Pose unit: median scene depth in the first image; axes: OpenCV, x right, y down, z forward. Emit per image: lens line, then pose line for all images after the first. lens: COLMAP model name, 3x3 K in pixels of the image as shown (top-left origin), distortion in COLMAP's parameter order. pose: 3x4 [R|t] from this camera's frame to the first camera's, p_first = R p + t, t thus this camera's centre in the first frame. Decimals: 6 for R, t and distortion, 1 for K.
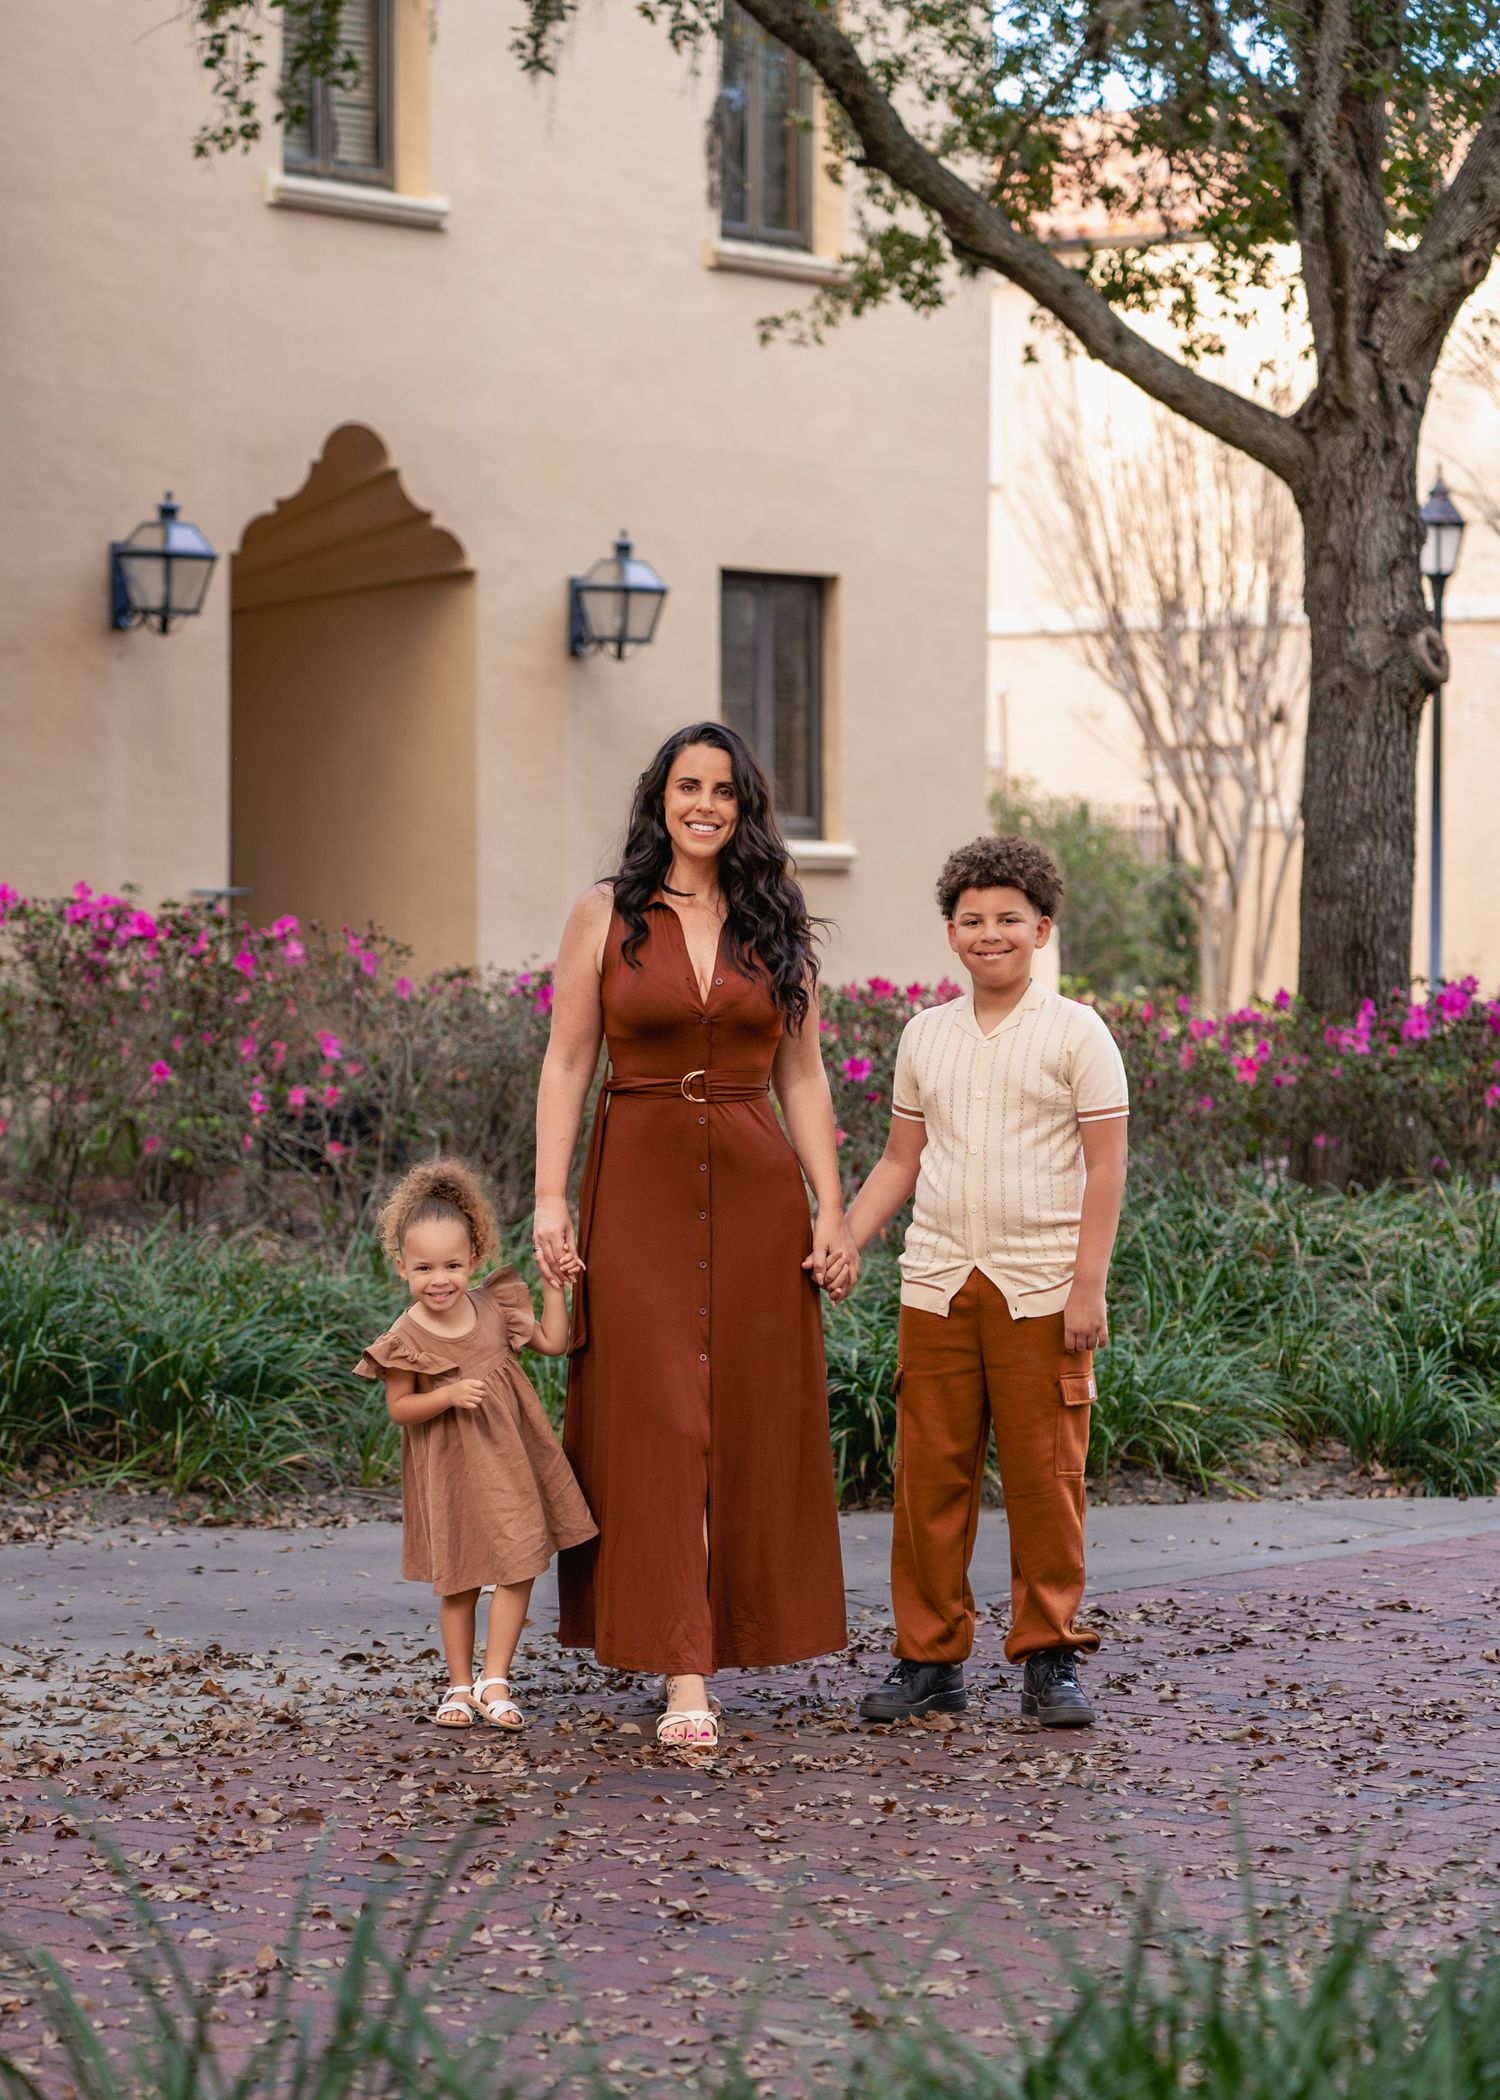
lens RADIAL K [[5633.4, 0, 679.6], [0, 5633.4, 1174.8], [0, 0, 1]] dist [0.031825, -0.592954]
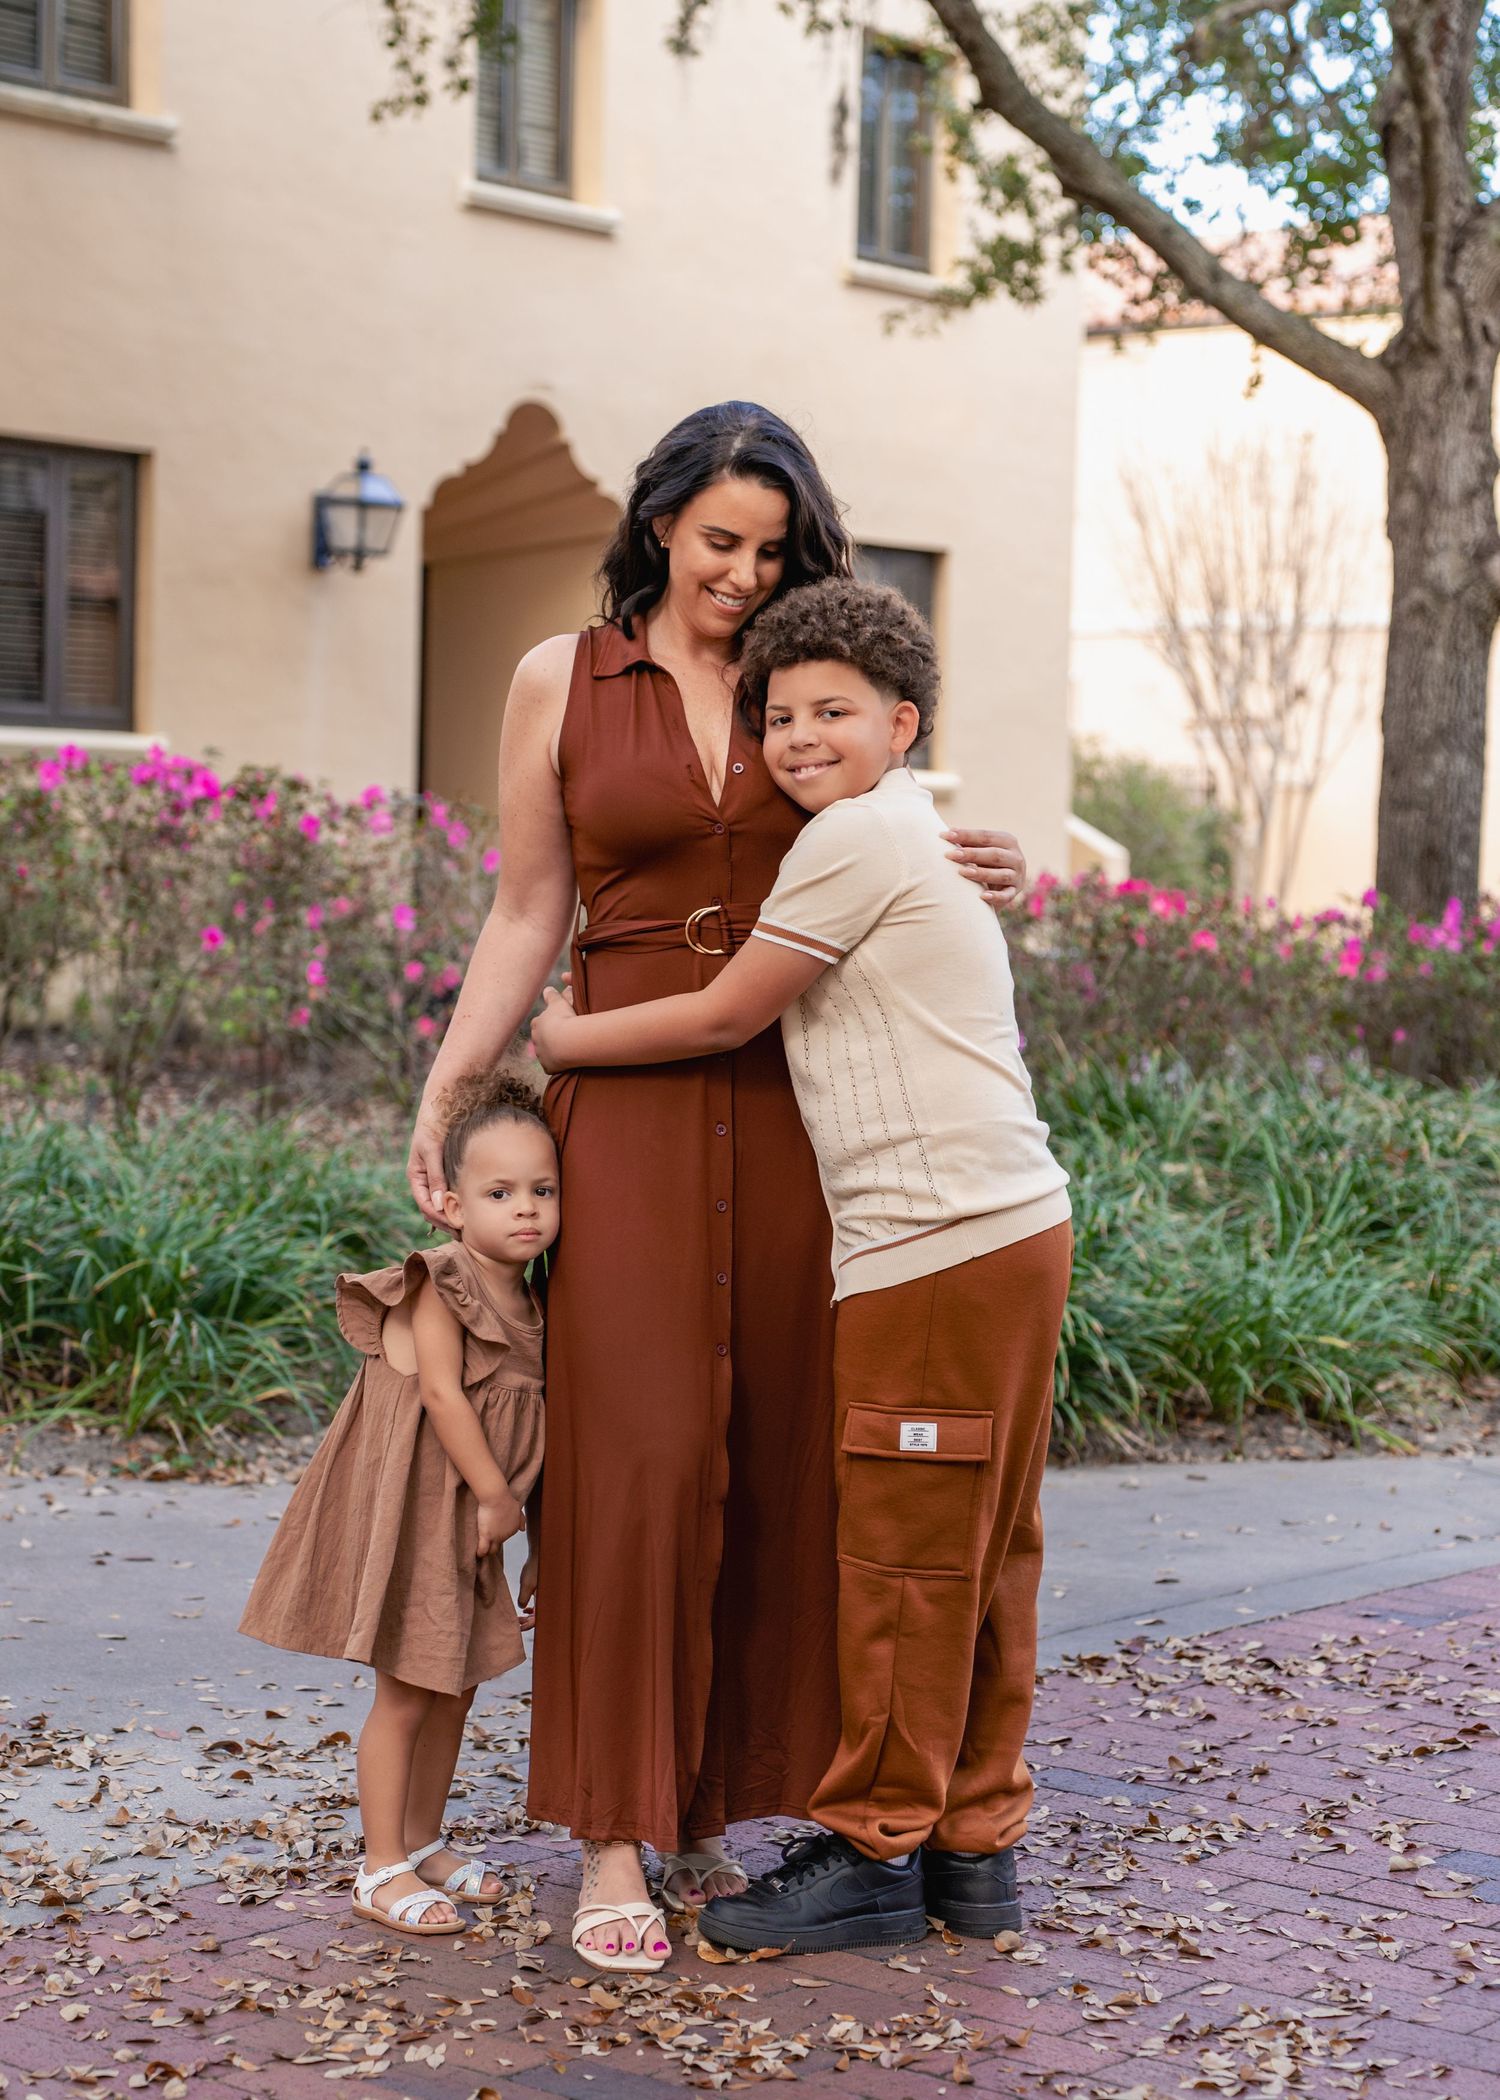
lens RADIAL K [[3780.7, 0, 747.9], [0, 3780.7, 998.7], [0, 0, 1]] dist [-0.006626, 0.067871]
pose [[0.999540, 0.018805, -0.023775, 0.011819], [-0.019103, 0.999741, -0.012362, -0.002213], [0.023536, 0.012811, 0.999641, 0.370090]]
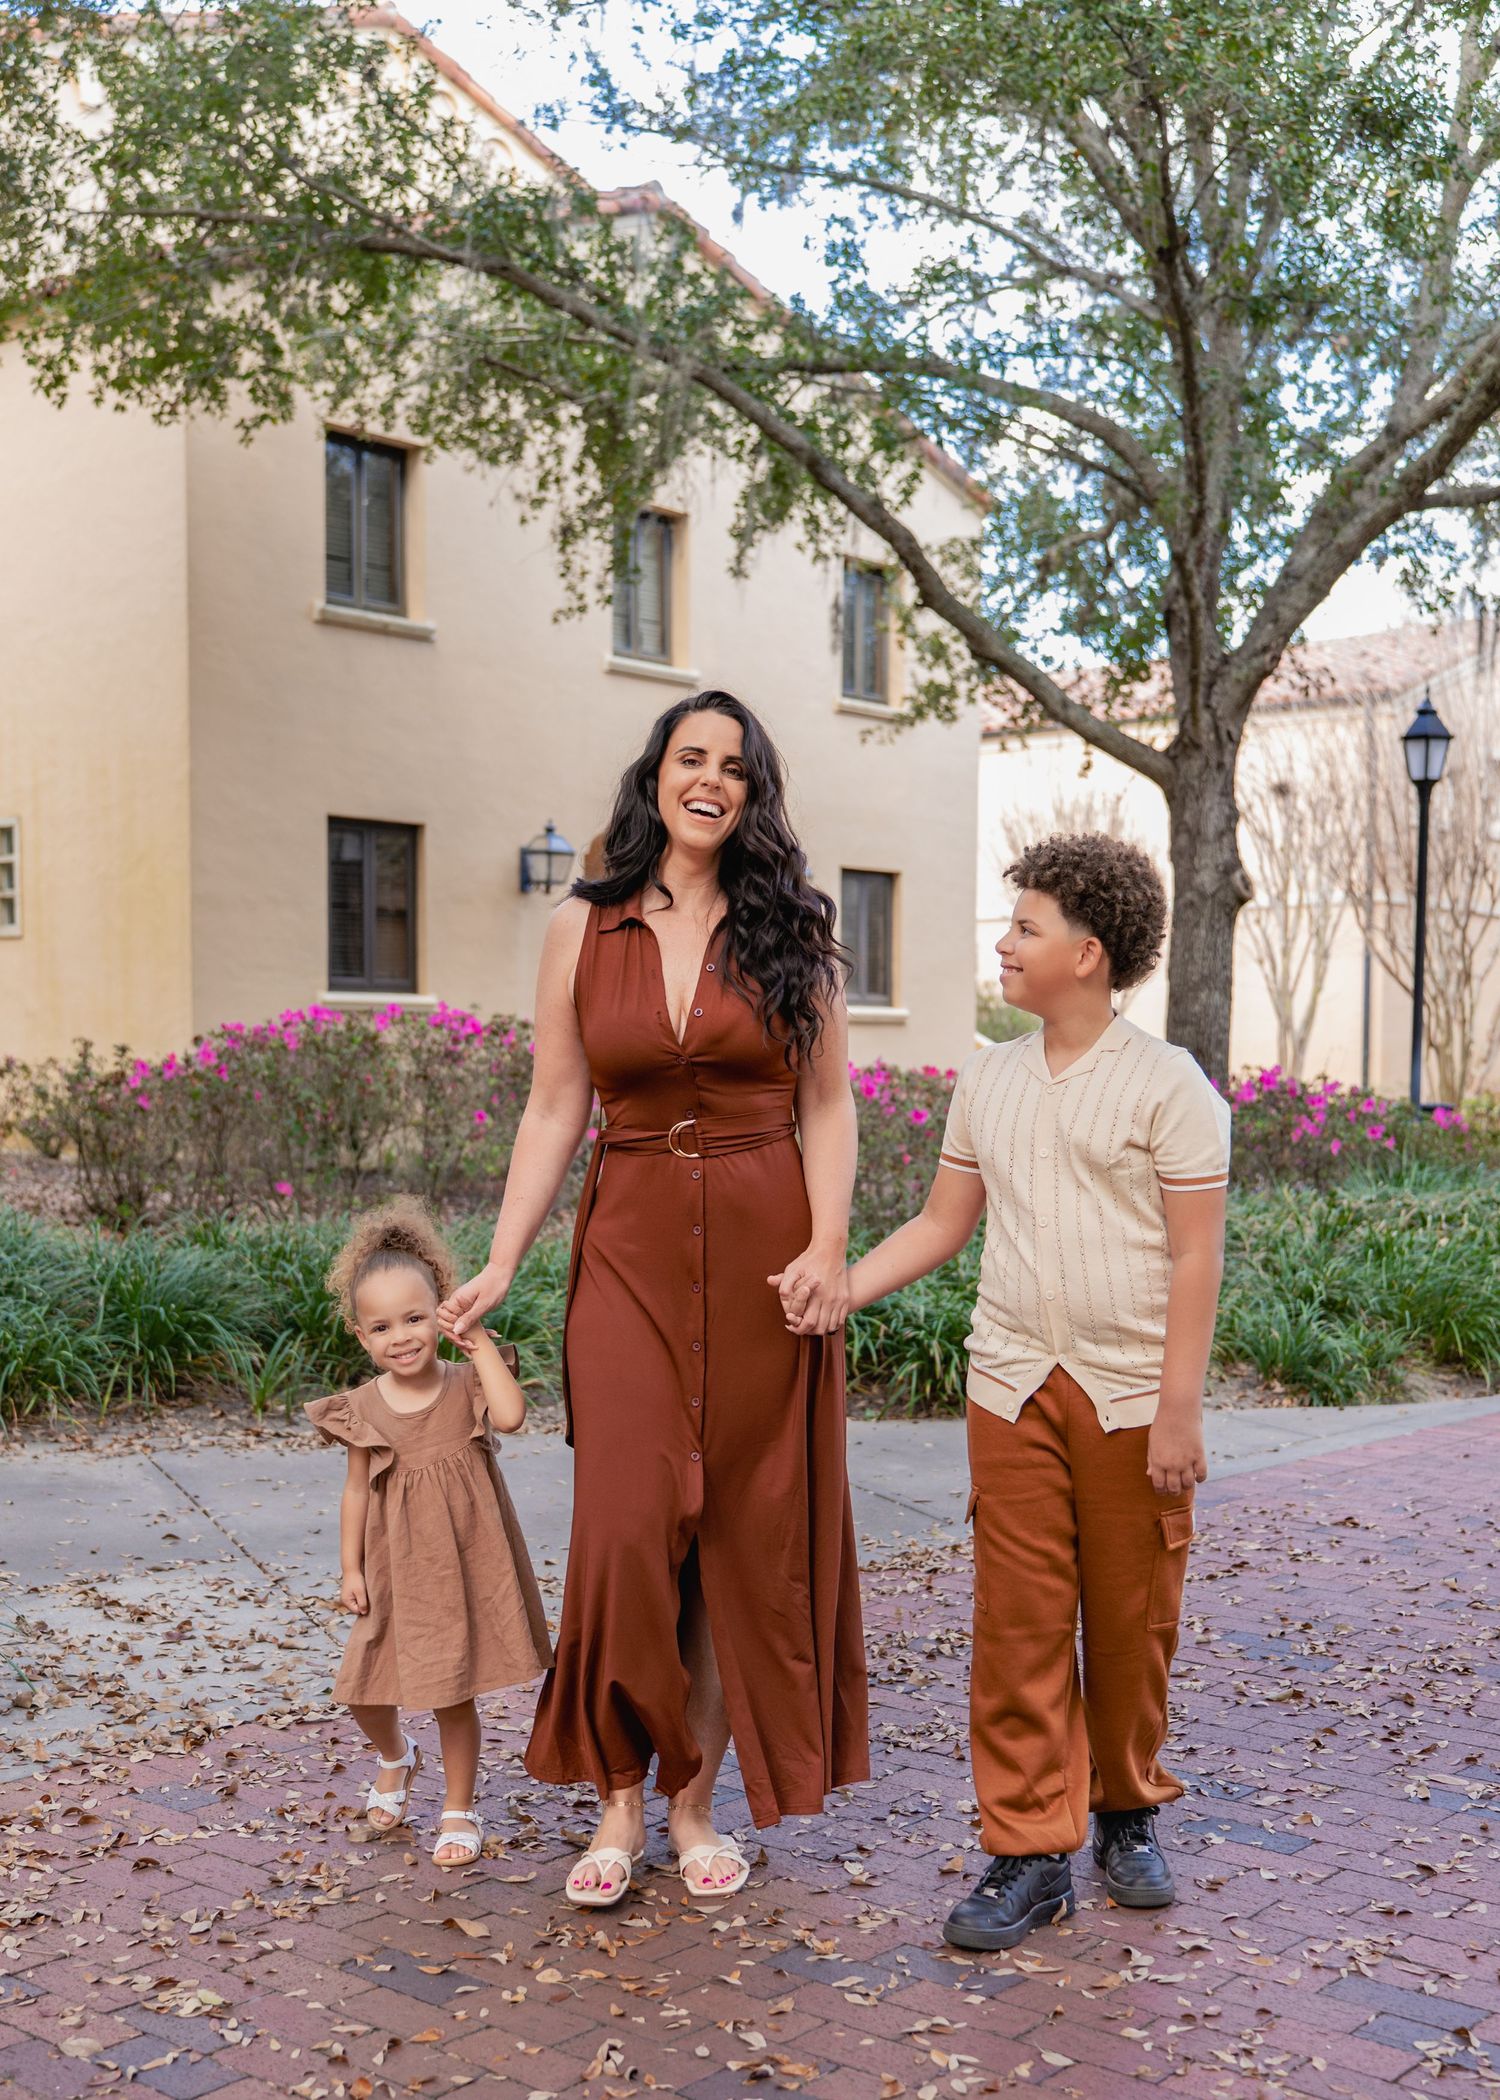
lens RADIAL K [[2295.0, 0, 688.4], [0, 2295.0, 1230.2], [0, 0, 1]] dist [0.002053, 0.006913]
pose [[0.998151, 0.003953, -0.060657, 0.005861], [-0.002444, 0.999686, 0.024930, -0.002600], [0.060736, -0.024736, 0.997847, 0.351804]]
